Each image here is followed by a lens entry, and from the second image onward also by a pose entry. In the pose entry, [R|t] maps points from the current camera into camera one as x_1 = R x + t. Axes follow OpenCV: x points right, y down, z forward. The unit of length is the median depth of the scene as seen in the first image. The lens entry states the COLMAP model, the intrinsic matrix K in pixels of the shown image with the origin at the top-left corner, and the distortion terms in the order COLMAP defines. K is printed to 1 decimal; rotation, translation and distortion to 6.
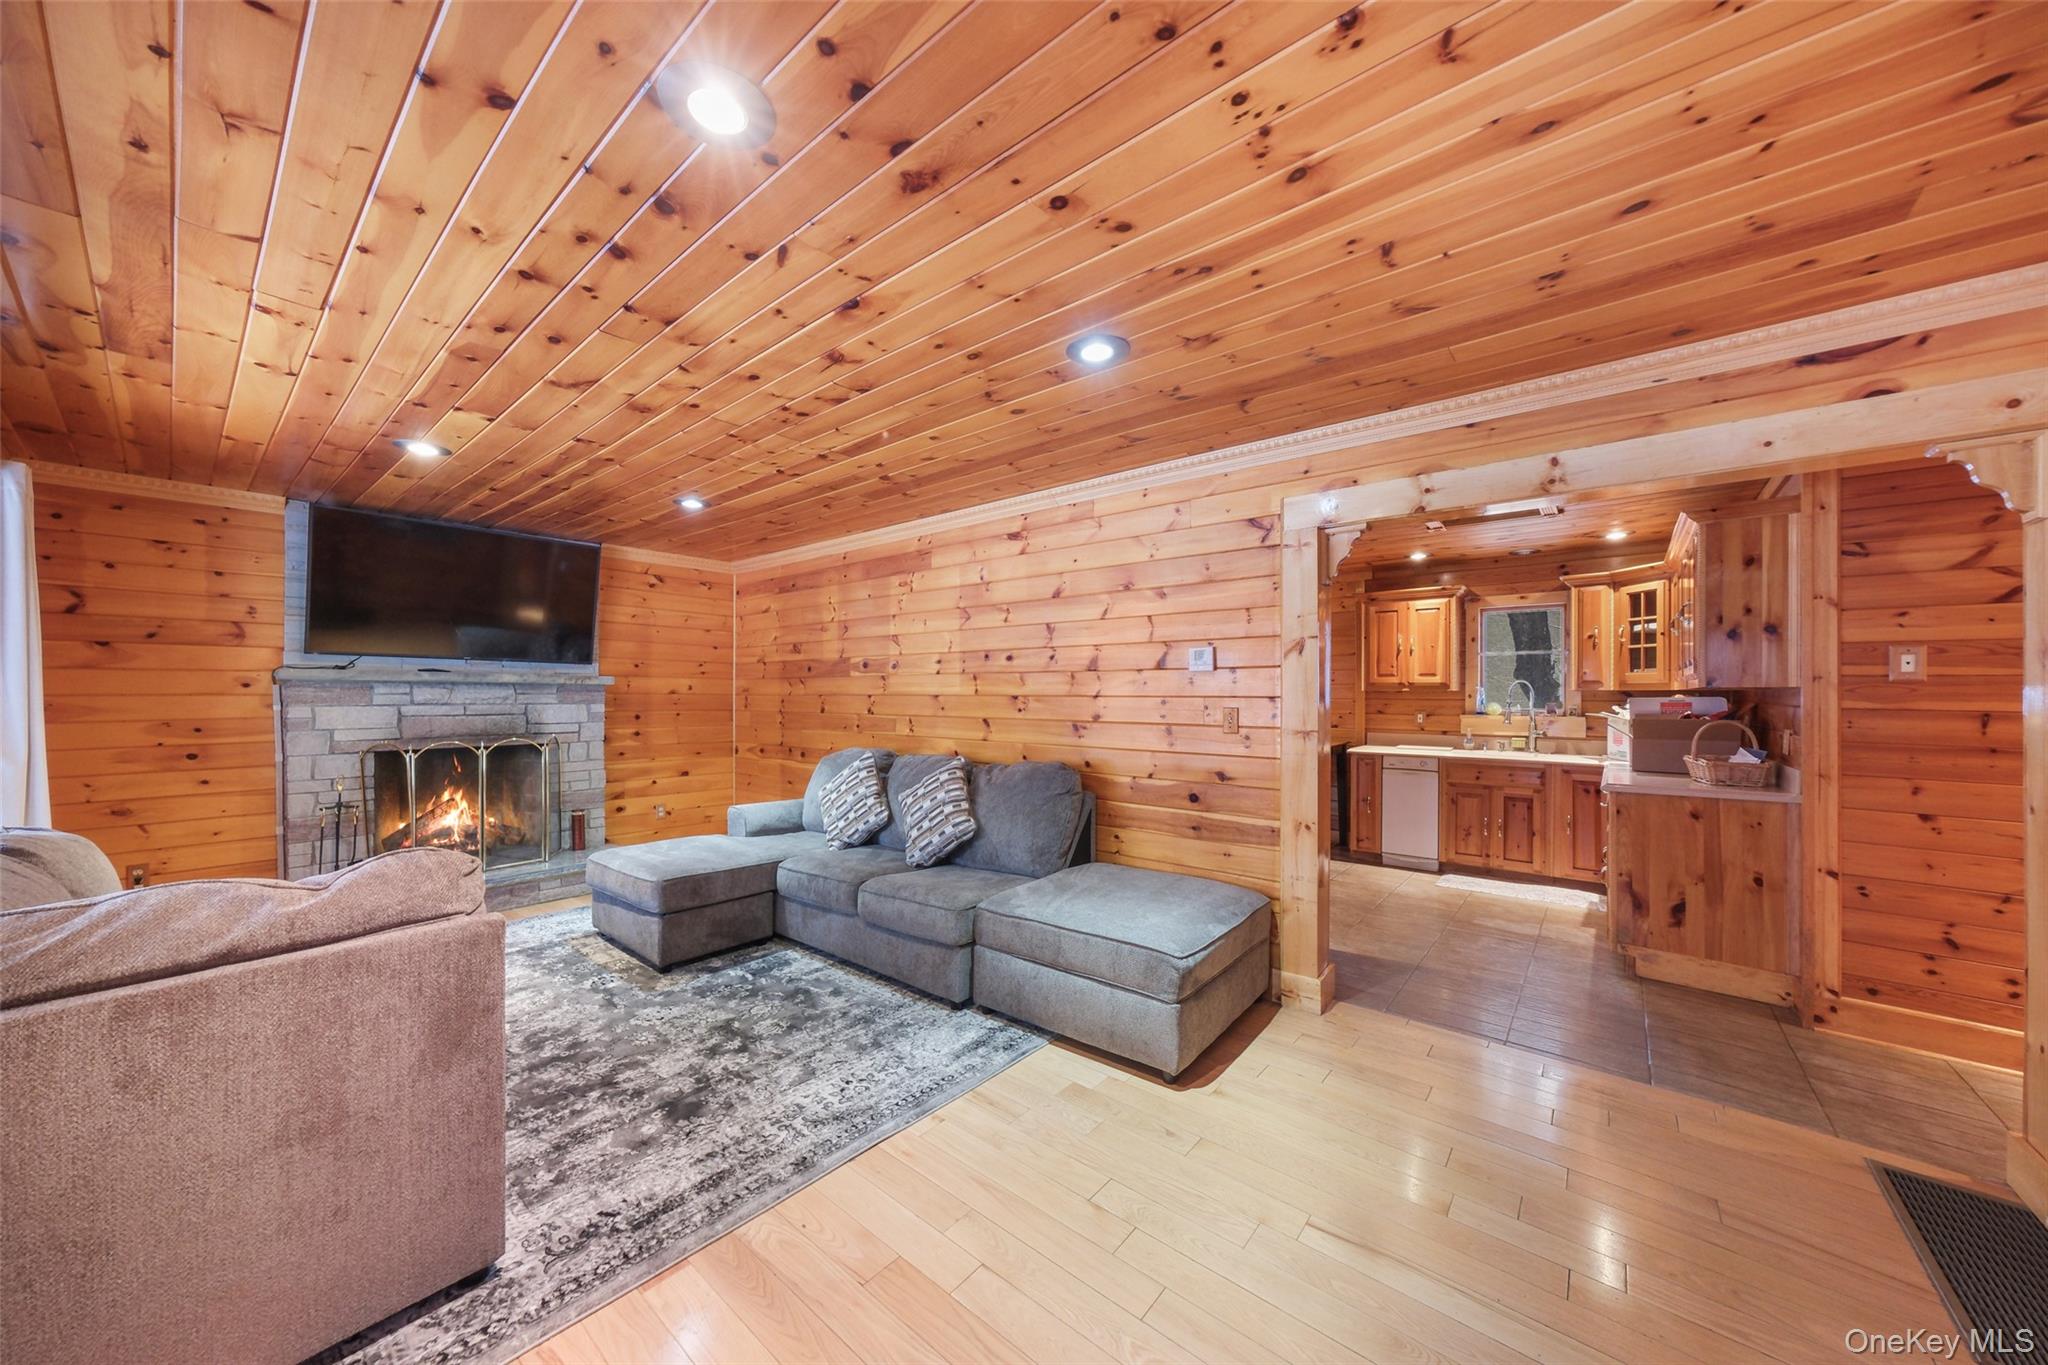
lens RADIAL K [[711.7, 0, 1020.3], [0, 711.7, 698.5], [0, 0, 1]] dist [-0.000004, 0.000086]
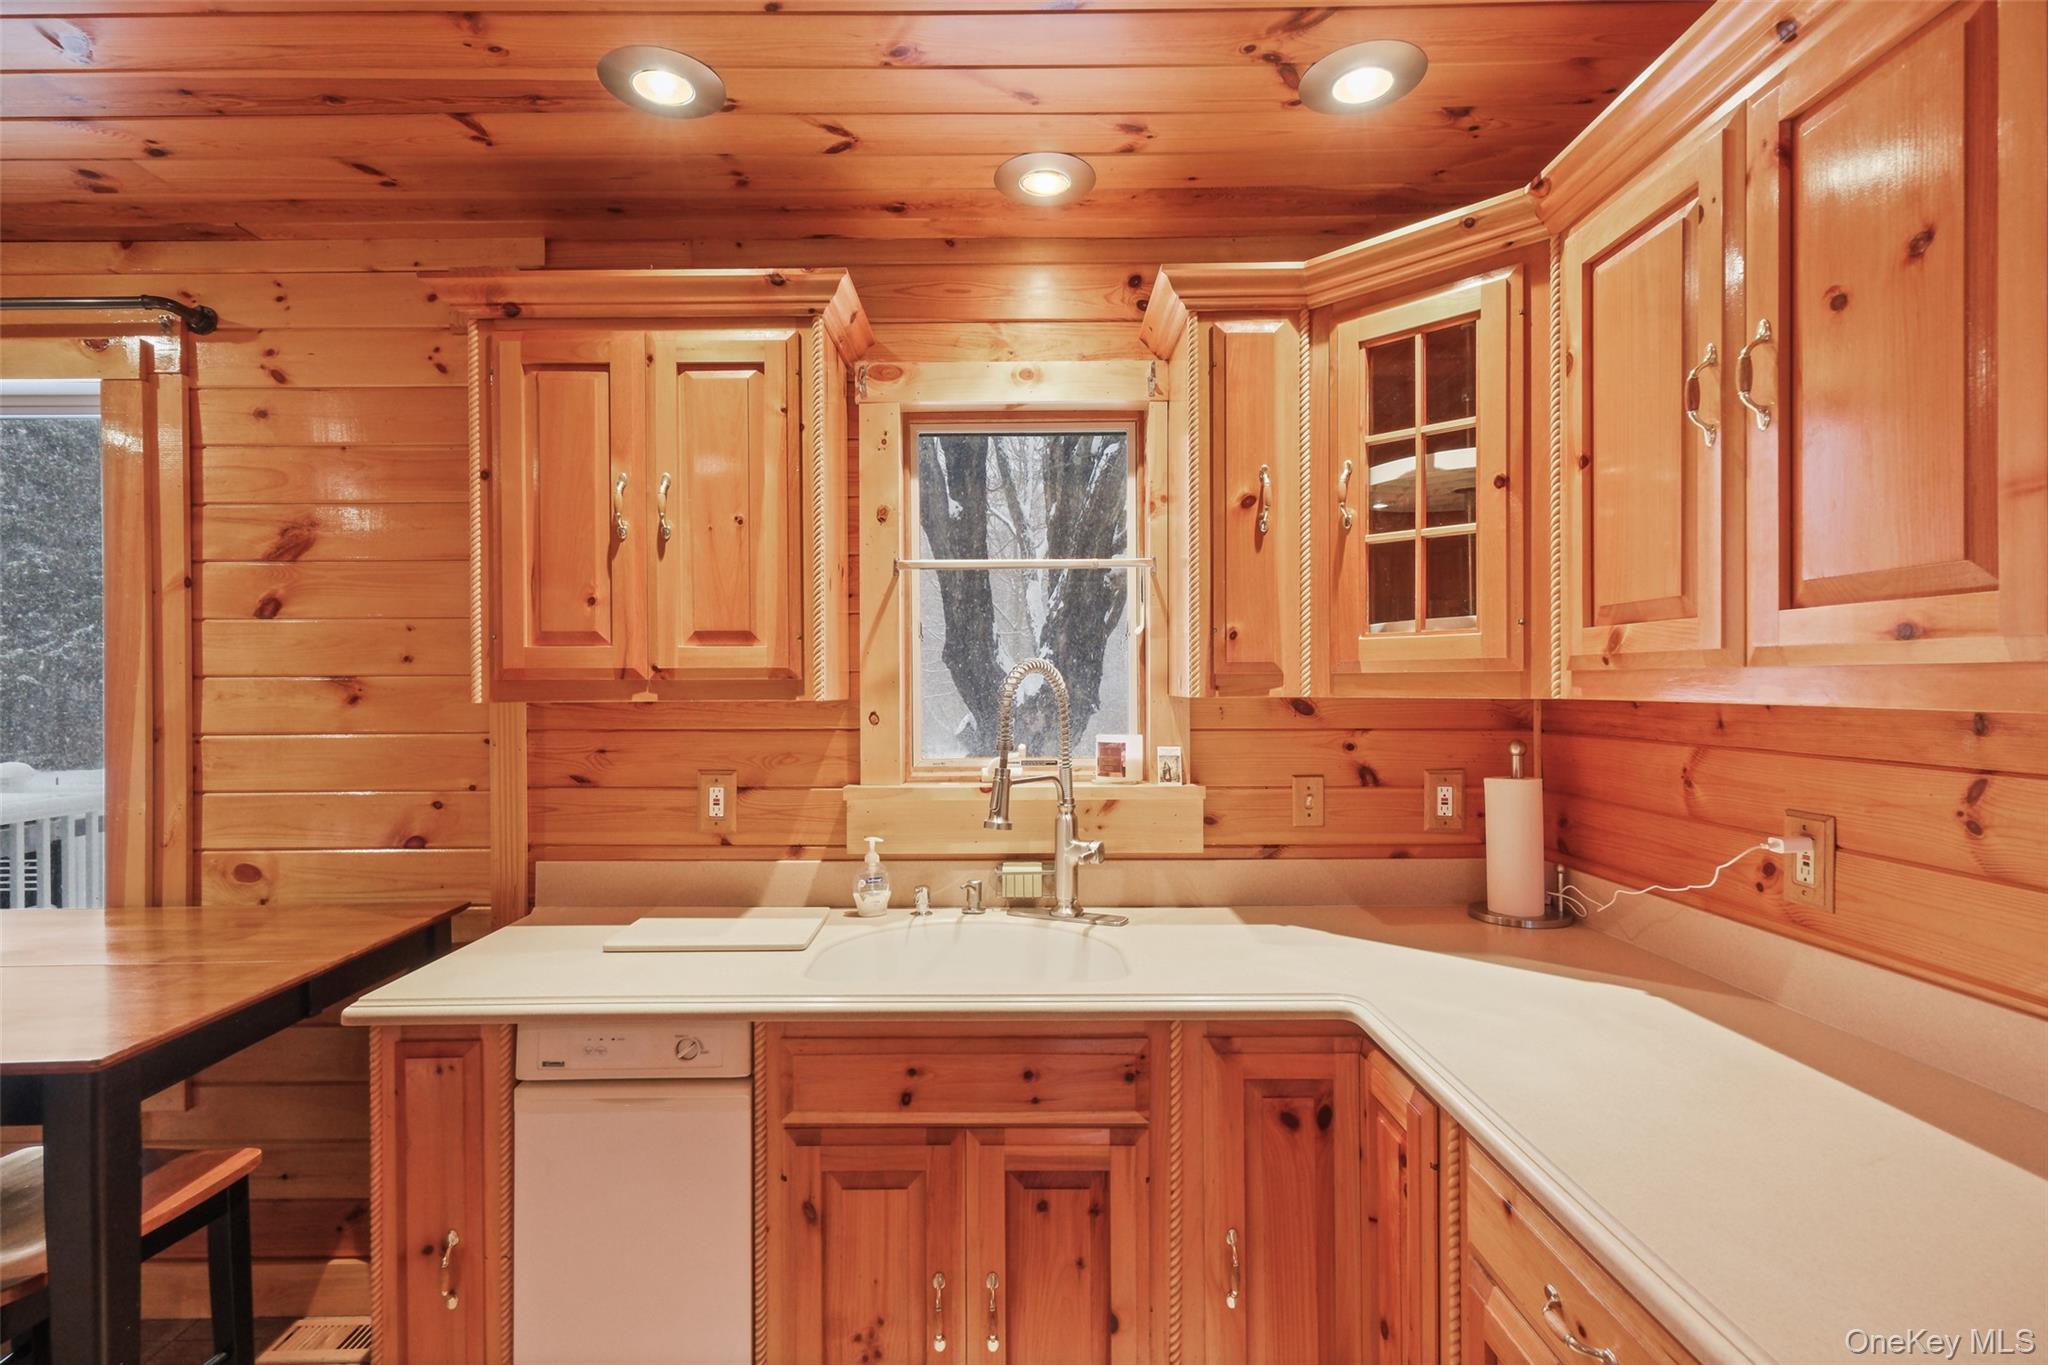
lens RADIAL K [[985.1, 0, 1015.7], [0, 985.1, 692.4], [0, 0, 1]] dist [0.002900, 0.001105]
pose [[0.767614, -0.013352, 0.640773, 0.563529], [0.009603, 0.999910, 0.009331, -0.021381], [-0.640840, -0.001009, 0.767674, 0.882633]]
